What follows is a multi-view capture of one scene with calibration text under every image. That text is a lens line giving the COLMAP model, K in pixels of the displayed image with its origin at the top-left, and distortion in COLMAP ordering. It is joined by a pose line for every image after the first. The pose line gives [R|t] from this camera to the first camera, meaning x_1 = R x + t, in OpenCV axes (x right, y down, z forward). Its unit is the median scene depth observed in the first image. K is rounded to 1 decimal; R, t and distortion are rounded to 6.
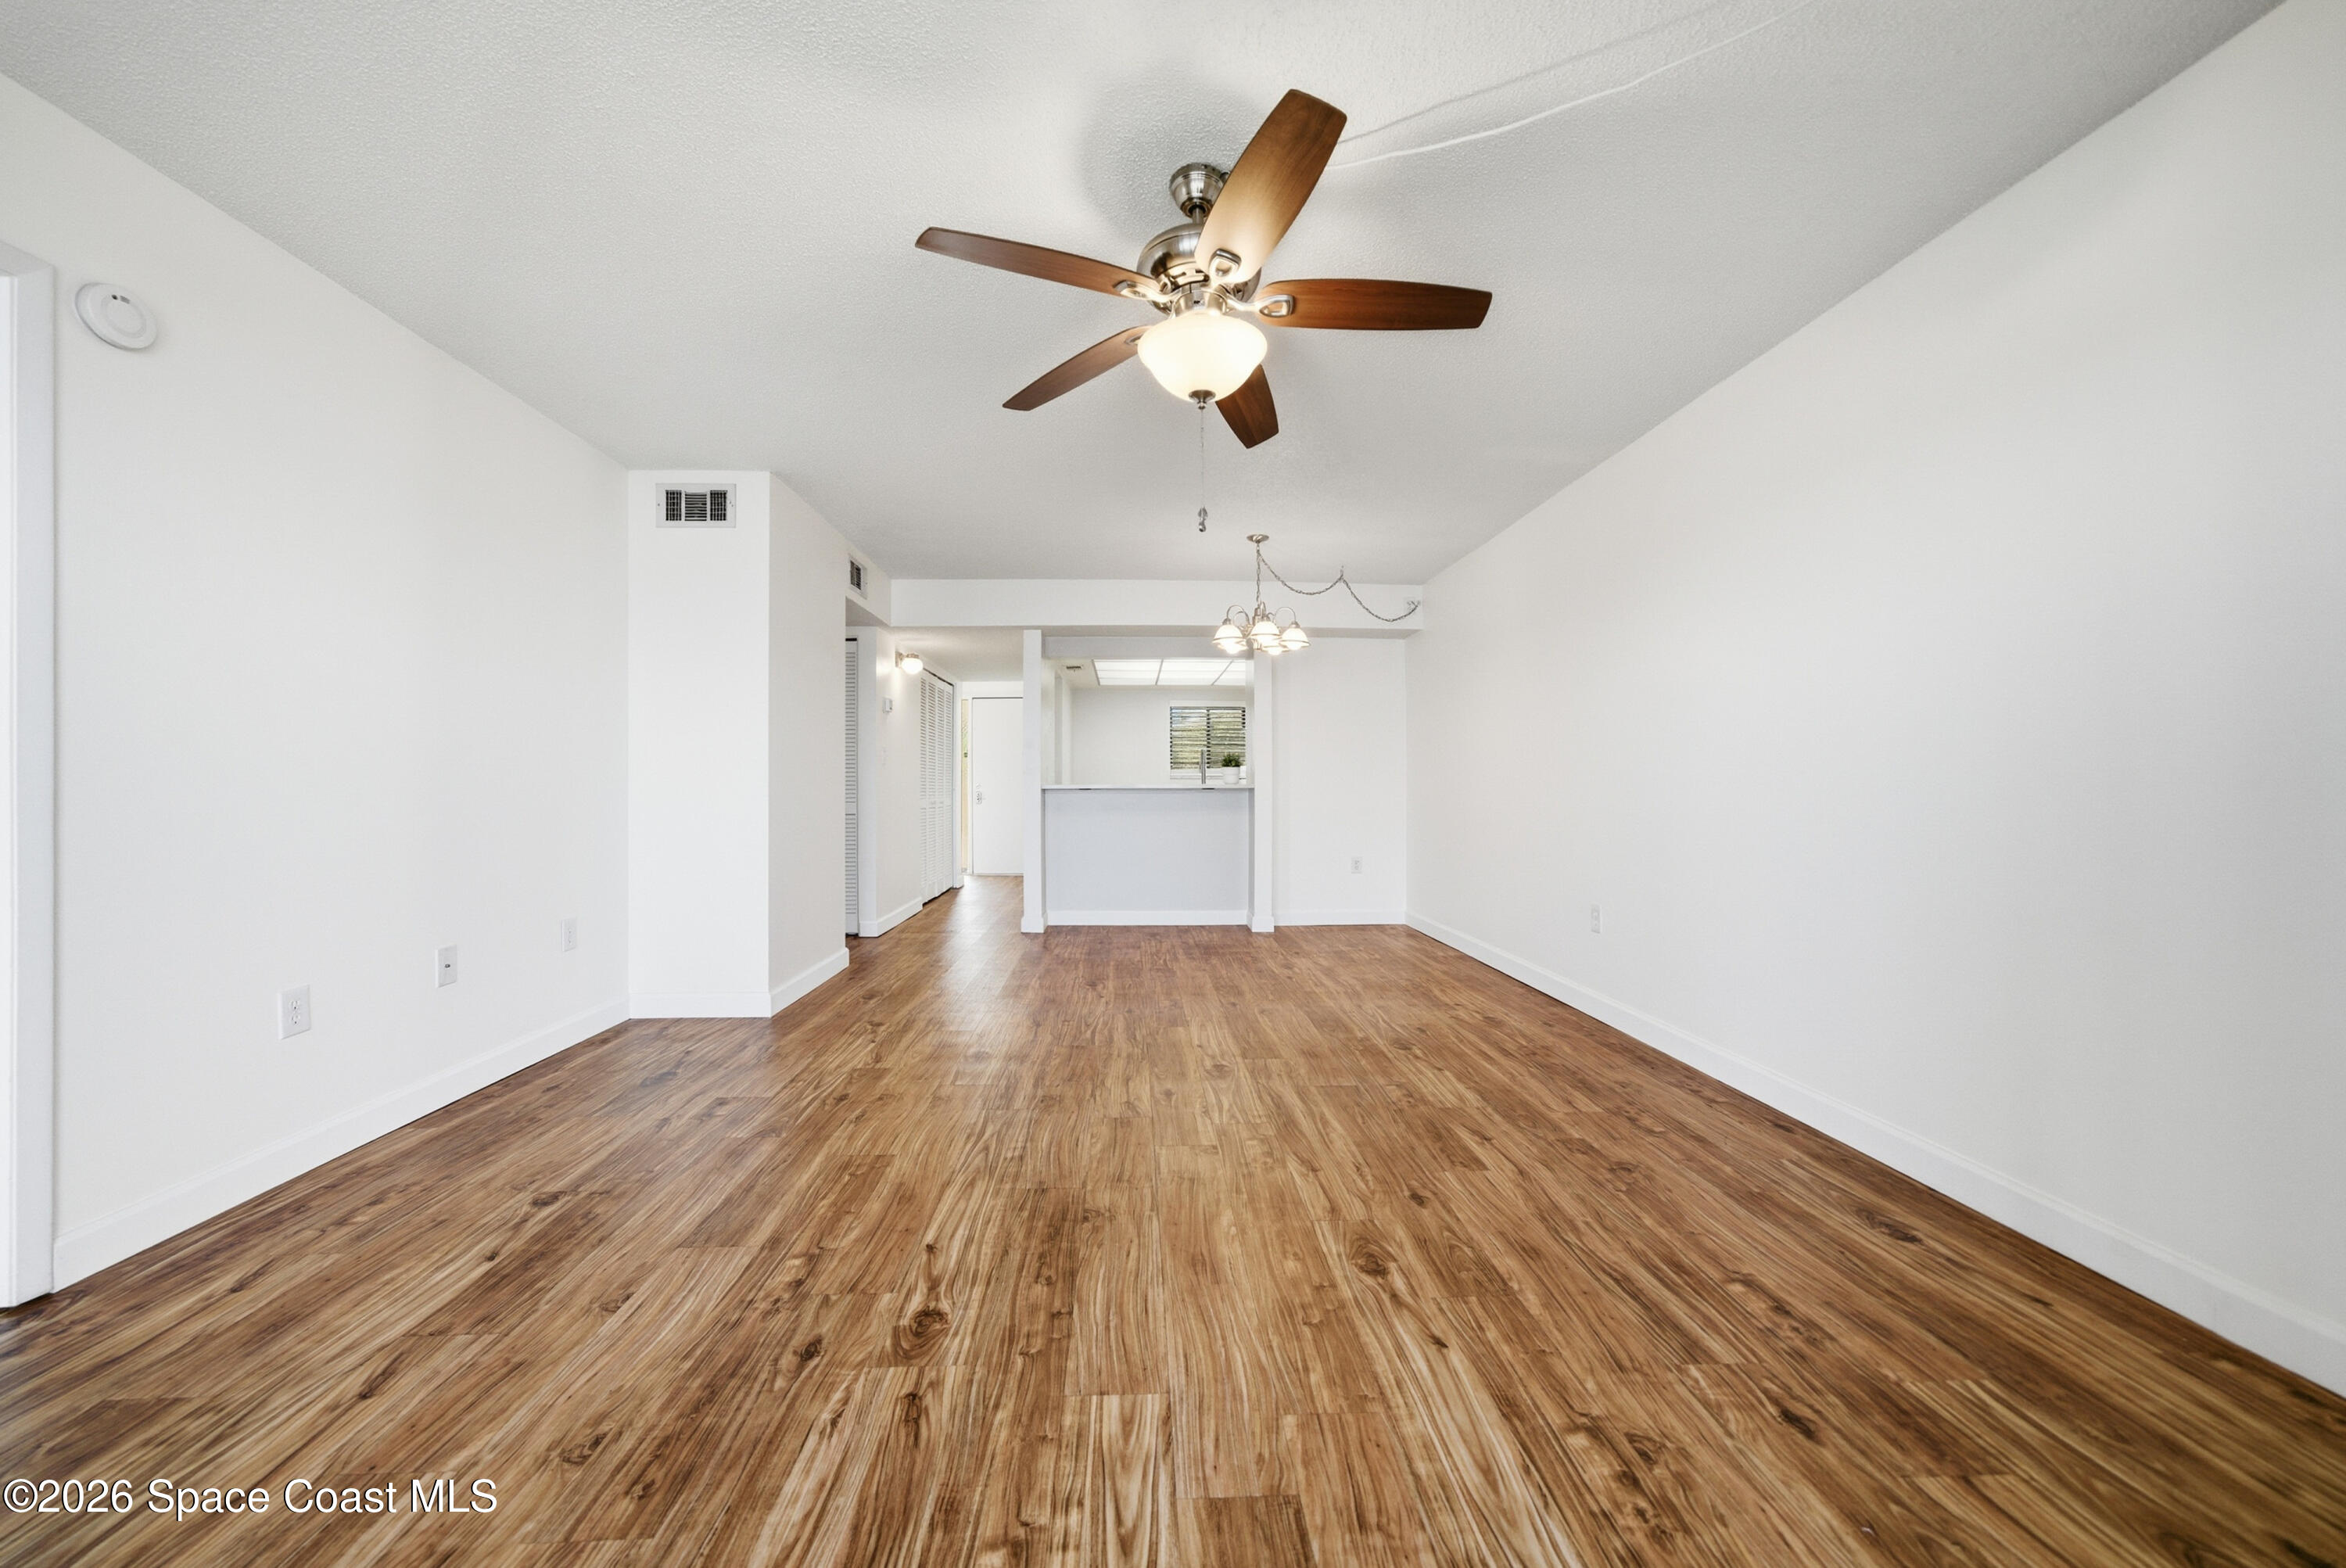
lens RADIAL K [[864.9, 0, 1157.6], [0, 864.9, 772.8], [0, 0, 1]] dist [-0.016583, 0.006768]
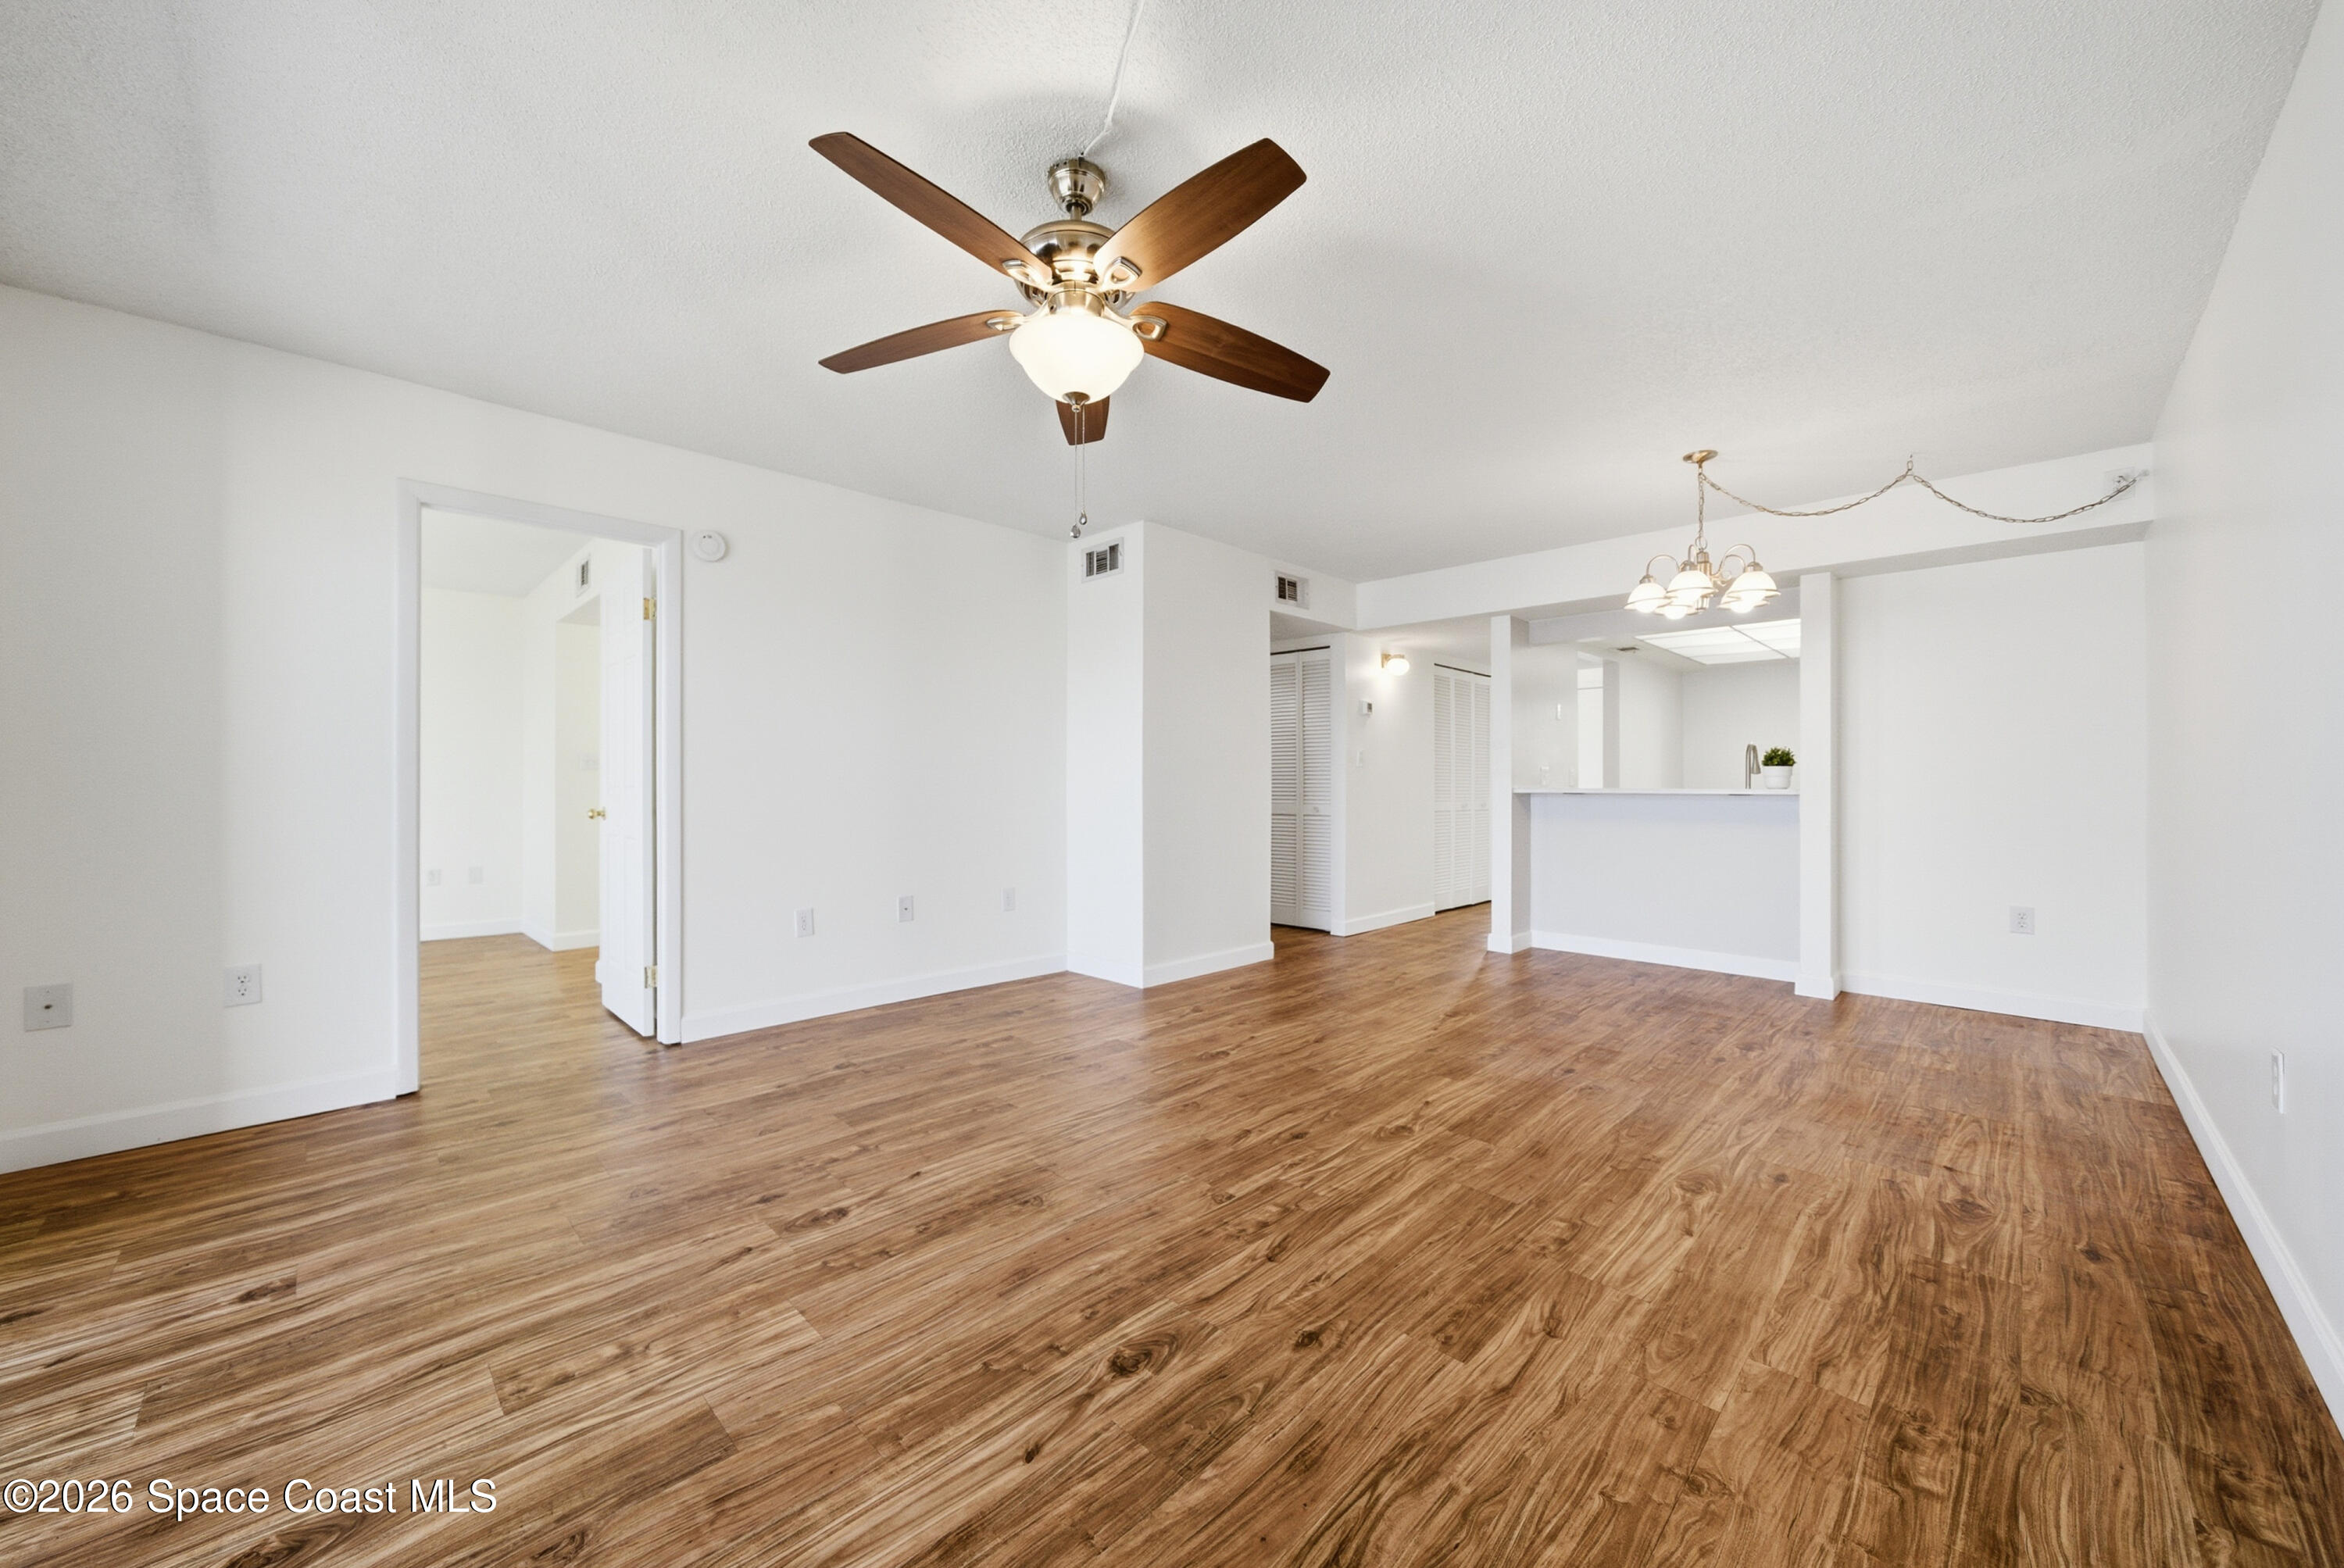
lens RADIAL K [[864.1, 0, 1153.2], [0, 864.1, 784.0], [0, 0, 1]] dist [-0.016583, 0.006768]
pose [[0.675920, 0.004446, -0.736962, 0.811937], [0.007691, 0.999885, 0.013086, -0.013613], [0.736935, -0.014513, 0.675808, 0.405738]]
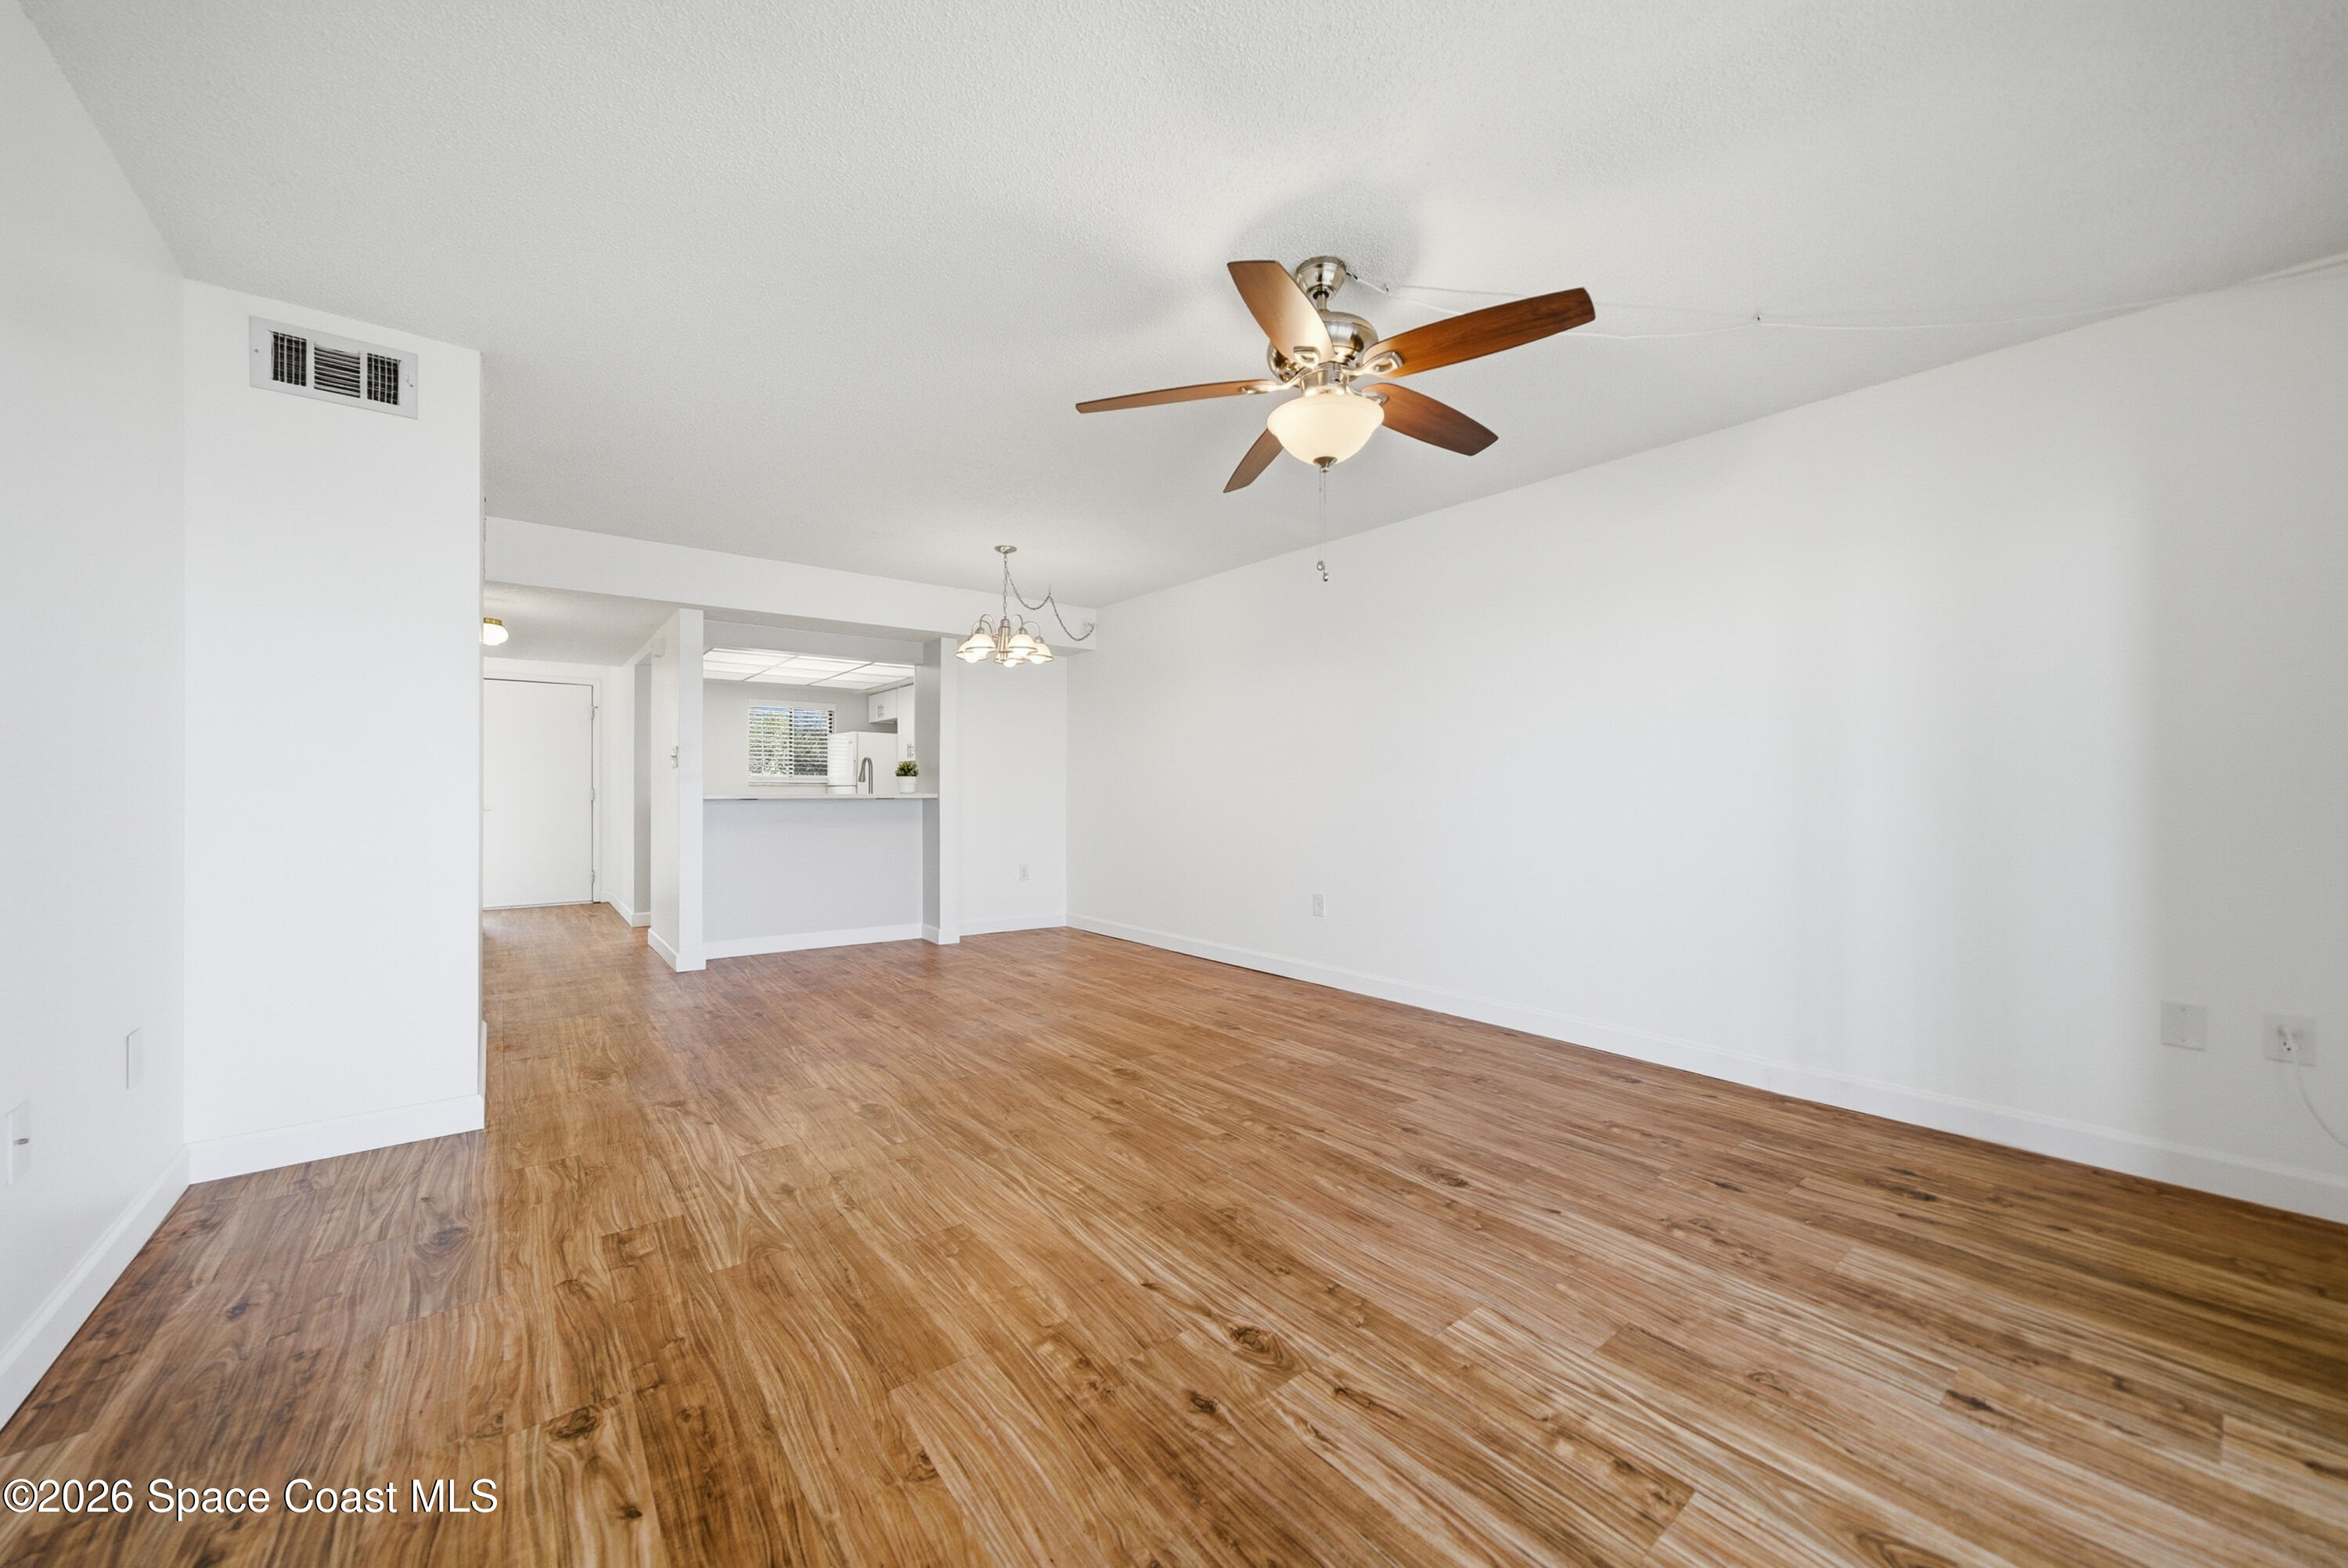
lens RADIAL K [[865.5, 0, 1165.3], [0, 865.5, 785.7], [0, 0, 1]] dist [-0.016583, 0.006768]
pose [[0.809267, 0.008233, 0.587383, -0.776915], [-0.013361, 0.999901, 0.004393, -0.014291], [-0.587288, -0.011403, 0.809297, 0.199377]]
